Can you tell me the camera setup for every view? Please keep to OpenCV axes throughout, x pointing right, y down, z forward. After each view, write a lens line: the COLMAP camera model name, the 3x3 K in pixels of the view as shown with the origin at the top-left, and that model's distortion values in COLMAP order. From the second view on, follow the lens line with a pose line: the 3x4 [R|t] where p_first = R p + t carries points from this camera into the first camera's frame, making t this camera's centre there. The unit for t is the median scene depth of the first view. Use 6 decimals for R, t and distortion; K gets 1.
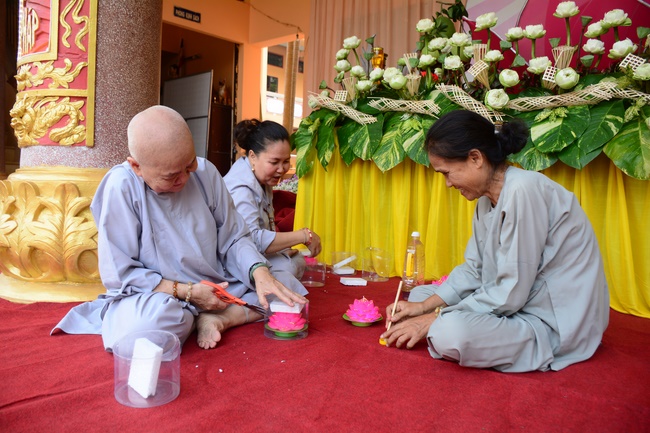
lens RADIAL K [[494.7, 0, 324.4], [0, 494.7, 217.5], [0, 0, 1]] dist [-0.099231, 0.008282]
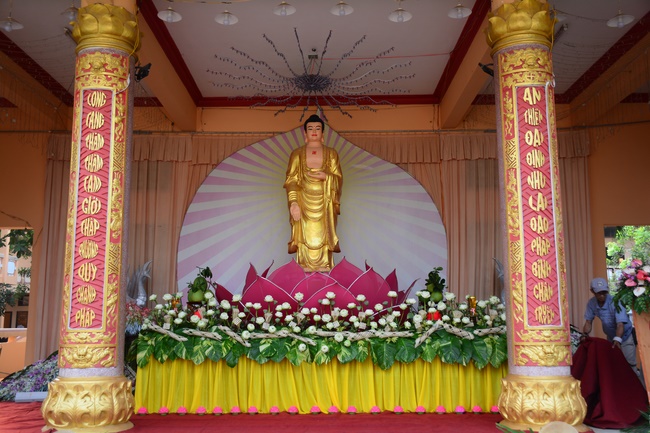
lens RADIAL K [[670.0, 0, 323.4], [0, 670.0, 219.3], [0, 0, 1]] dist [0.055285, 0.000000]
pose [[0.775132, 0.072052, 0.627678, -1.642230], [0.067840, 0.978240, -0.196070, -0.118619], [-0.628147, 0.194562, 0.753377, -2.107785]]
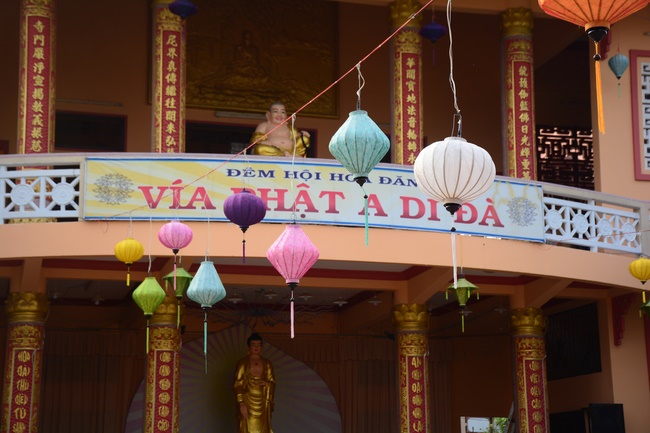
lens RADIAL K [[1301.2, 0, 324.0], [0, 1301.2, 214.7], [0, 0, 1]] dist [0.369483, 0.000000]
pose [[0.582297, 0.145133, 0.799916, -7.637852], [0.072686, 0.970702, -0.229031, -0.027702], [-0.809720, 0.191507, 0.554688, -5.719115]]
